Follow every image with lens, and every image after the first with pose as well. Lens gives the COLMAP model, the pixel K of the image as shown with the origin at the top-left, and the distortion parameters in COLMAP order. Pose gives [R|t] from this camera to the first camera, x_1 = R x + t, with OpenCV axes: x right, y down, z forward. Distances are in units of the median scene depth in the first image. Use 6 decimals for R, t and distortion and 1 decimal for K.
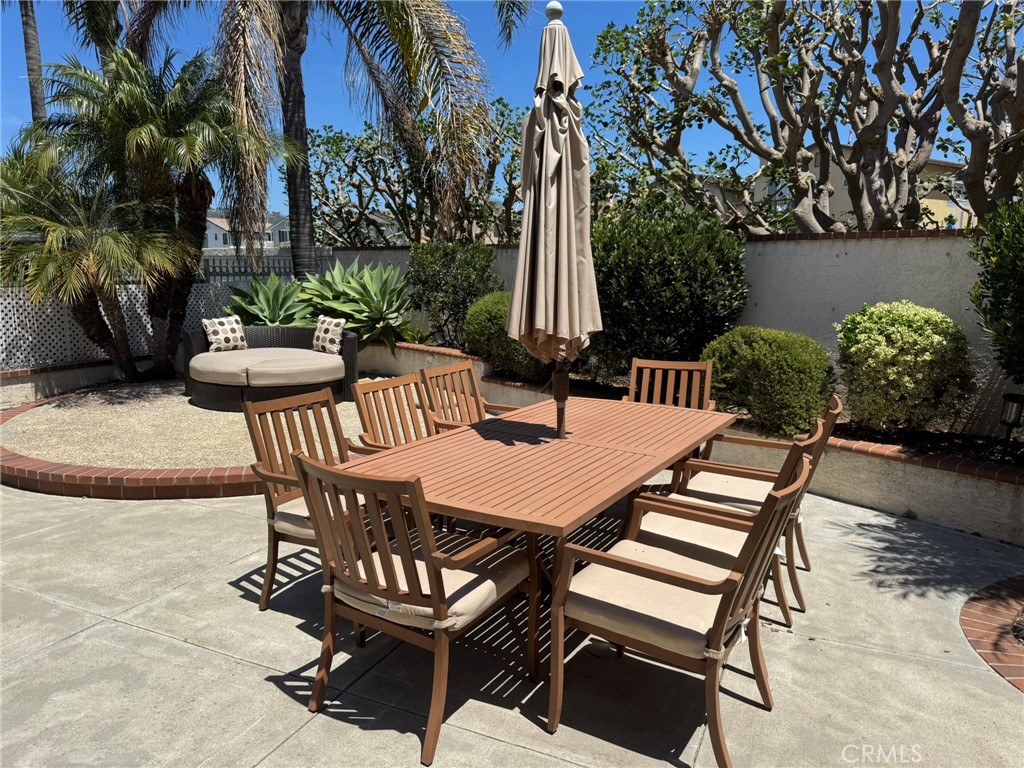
lens RADIAL K [[717.1, 0, 523.5], [0, 717.1, 387.1], [0, 0, 1]] dist [0.090546, -0.133265]
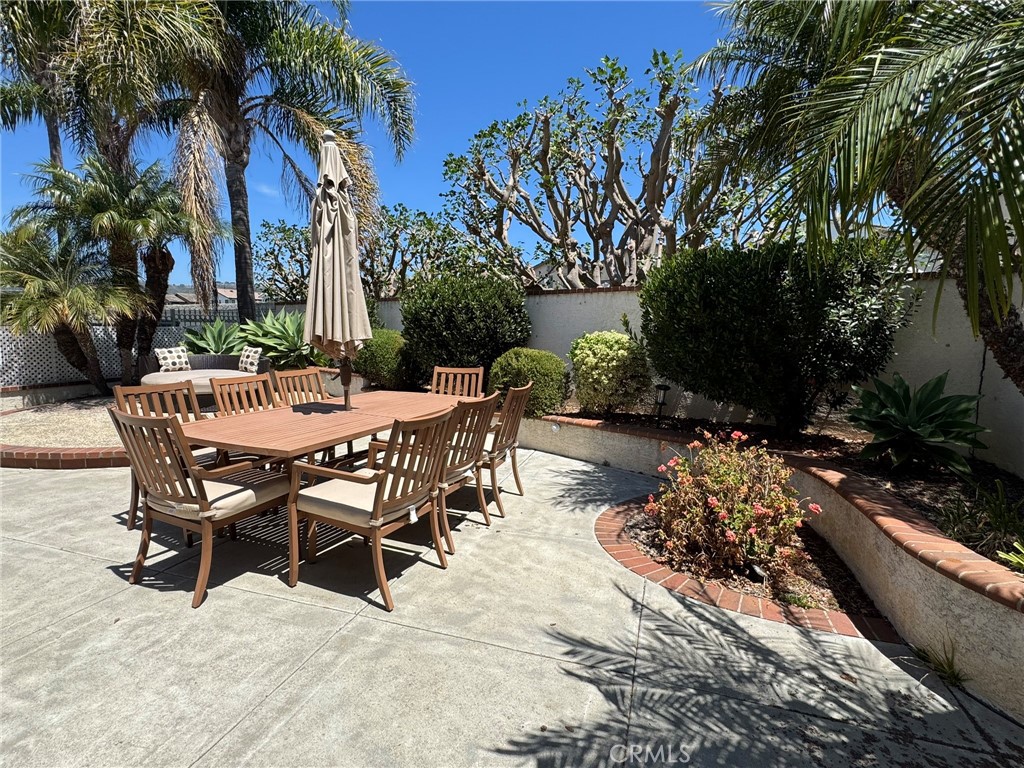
lens RADIAL K [[514.9, 0, 512.4], [0, 514.9, 384.9], [0, 0, 1]] dist [0.001421, -0.000112]
pose [[0.993782, -0.010889, 0.110811, 0.181102], [0.016397, 0.998668, -0.048917, 0.049584], [-0.110131, 0.050430, 0.992637, -0.076347]]
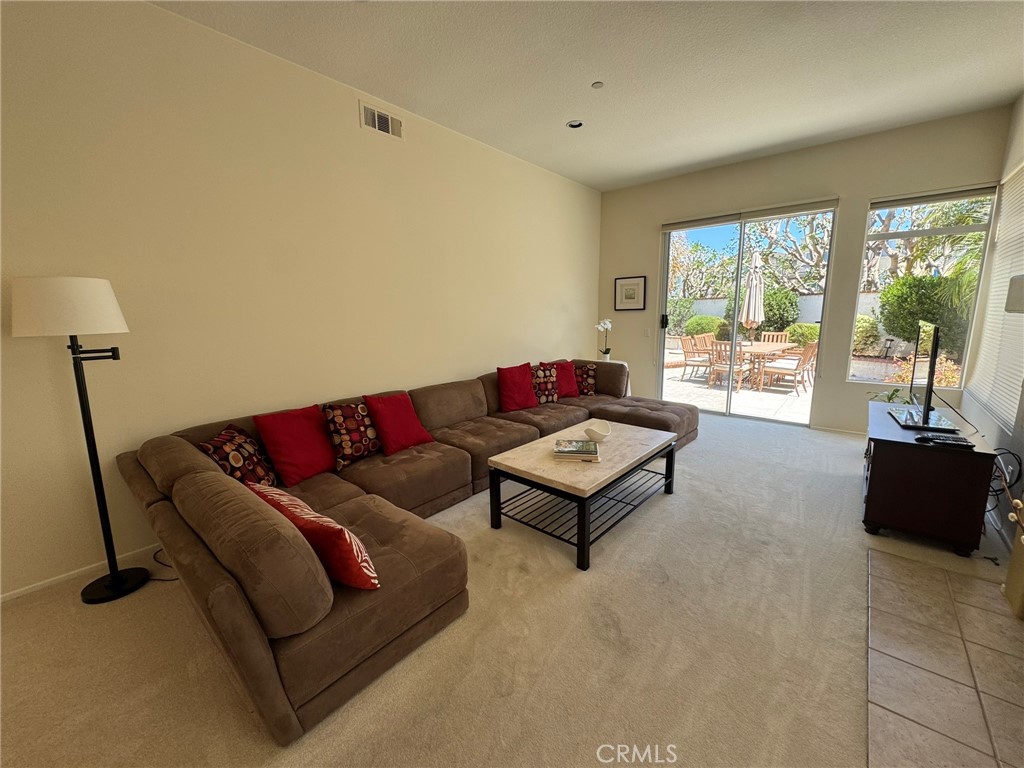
lens RADIAL K [[408.9, 0, 515.0], [0, 408.9, 384.2], [0, 0, 1]] dist [-0.000879, -0.000026]
pose [[0.958576, 0.019627, -0.284159, -0.392713], [-0.015047, 0.999719, 0.018291, 0.178778], [0.284439, -0.013257, 0.958603, -1.133467]]
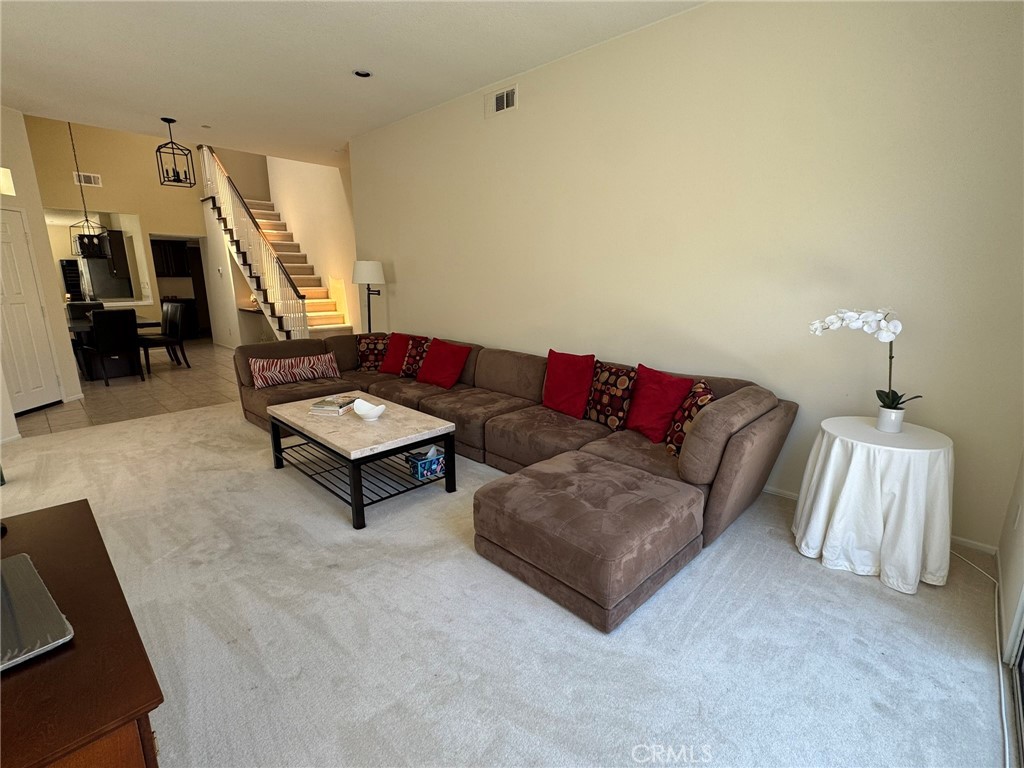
lens RADIAL K [[478.4, 0, 509.5], [0, 478.4, 383.8], [0, 0, 1]] dist [-0.000541, 0.000221]
pose [[-0.342595, 0.191748, -0.919707, 0.058532], [-0.155697, 0.953825, 0.256859, 0.033363], [0.926492, 0.231194, -0.296921, -0.211627]]
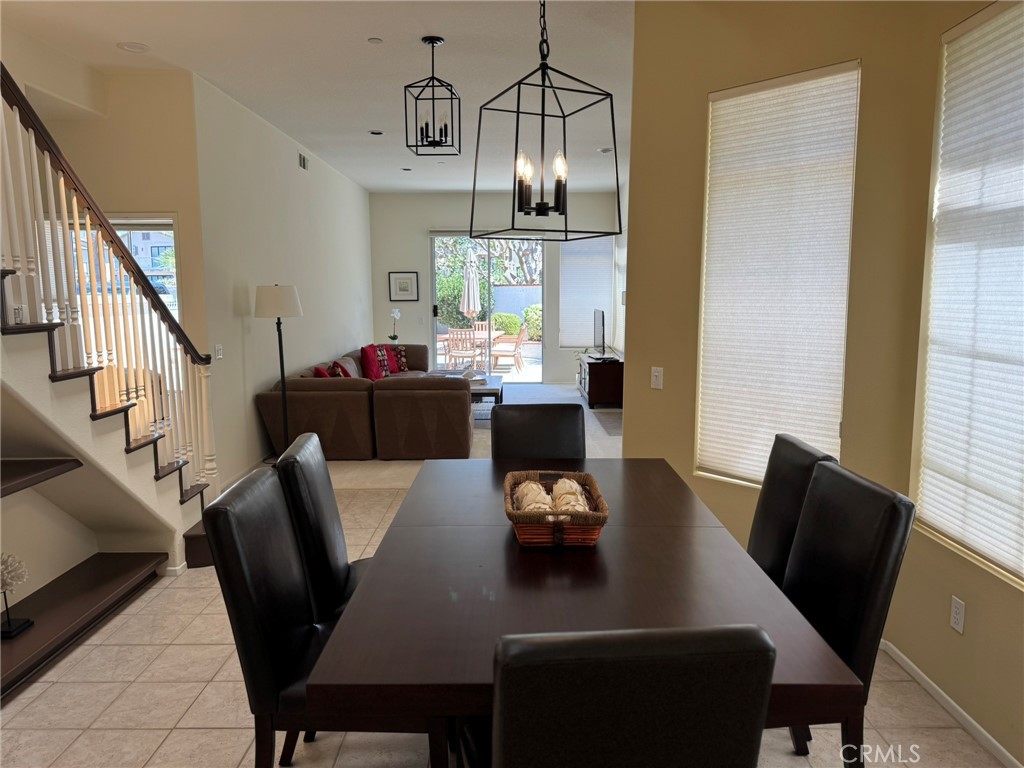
lens RADIAL K [[709.9, 0, 512.1], [0, 709.9, 384.8], [0, 0, 1]] dist [0.127782, -0.132205]
pose [[0.913754, -0.070697, 0.400070, -1.018093], [0.081762, 0.996595, -0.010633, 0.301461], [-0.397956, 0.042426, 0.916423, -2.117792]]
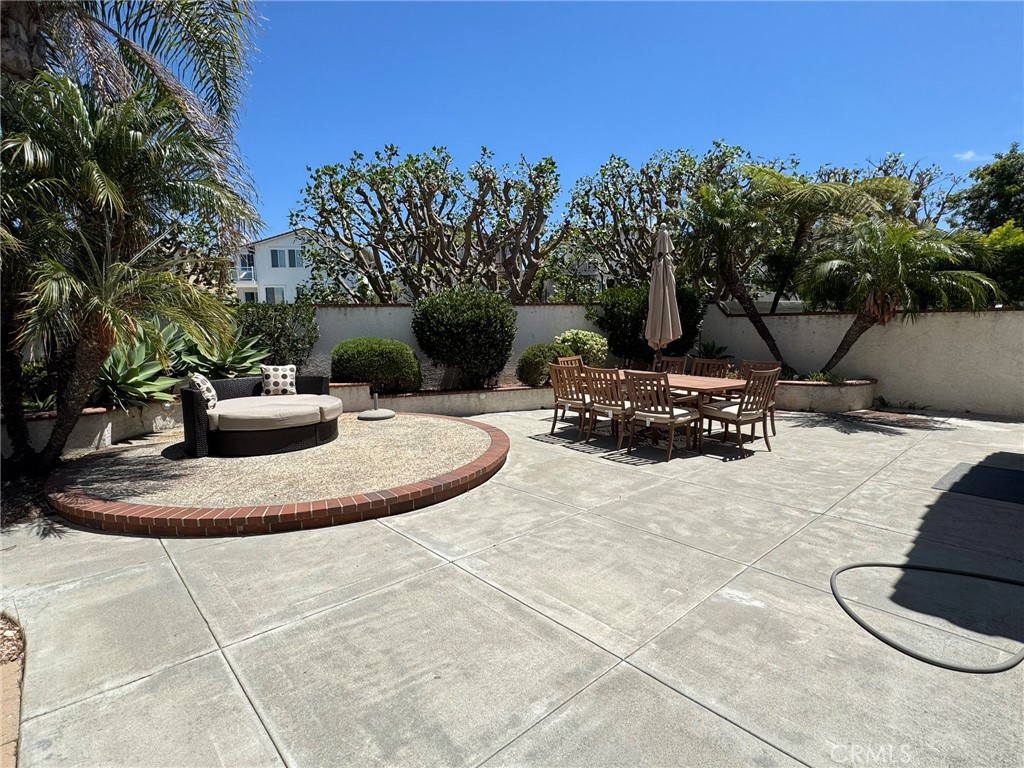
lens RADIAL K [[518.6, 0, 507.3], [0, 518.6, 385.6], [0, 0, 1]] dist [0.000550, -0.000051]
pose [[0.400771, -0.128054, 0.907185, -1.258701], [0.170432, 0.983321, 0.063509, -0.077221], [-0.900187, 0.129161, 0.415911, 0.459915]]
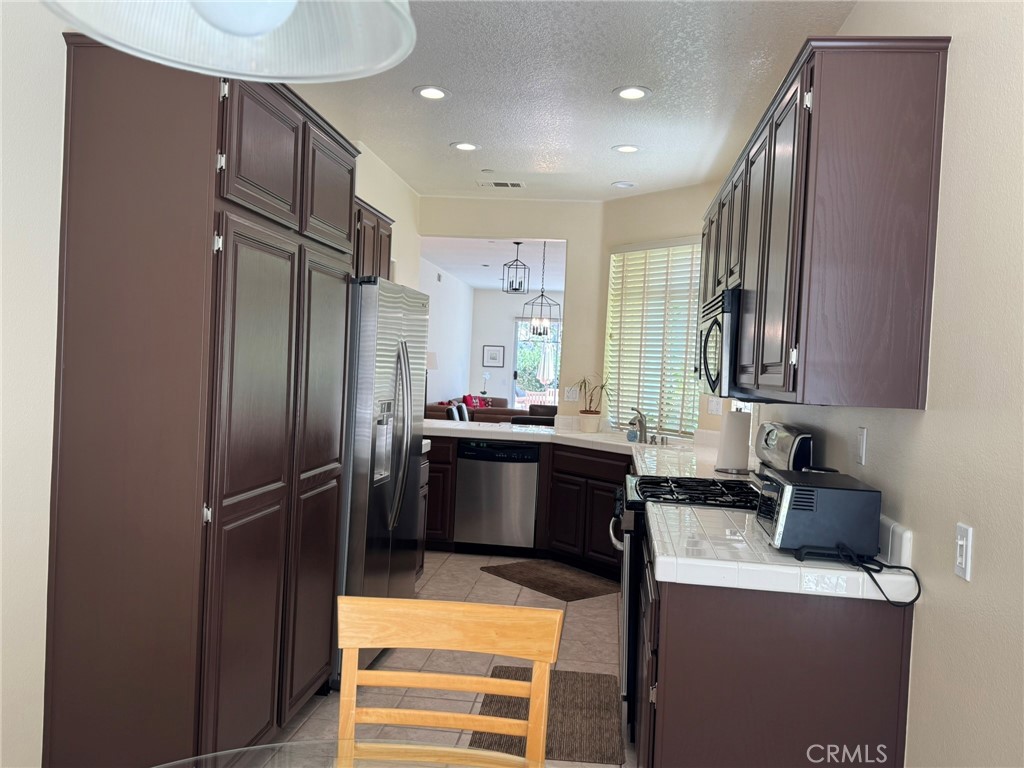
lens RADIAL K [[824.6, 0, 512.6], [0, 824.6, 385.7], [0, 0, 1]] dist [-0.000029, -0.000024]
pose [[0.955671, 0.021068, 0.293683, -1.359093], [0.016112, 0.992200, -0.123607, 0.499938], [-0.293996, 0.122860, 0.947877, -3.270007]]
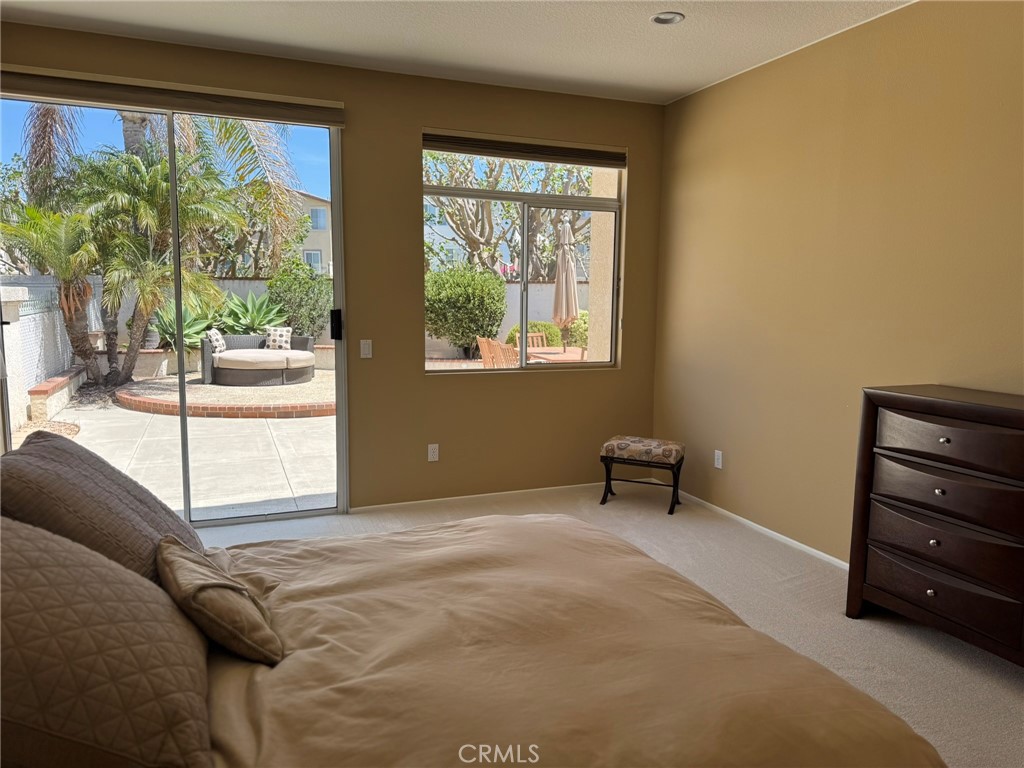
lens RADIAL K [[717.1, 0, 523.5], [0, 717.1, 387.1], [0, 0, 1]] dist [0.090546, -0.133265]
pose [[0.681758, -0.098545, 0.724910, -1.493074], [0.117076, 0.992812, 0.024858, 0.077641], [-0.722149, 0.067922, 0.688395, -0.628642]]
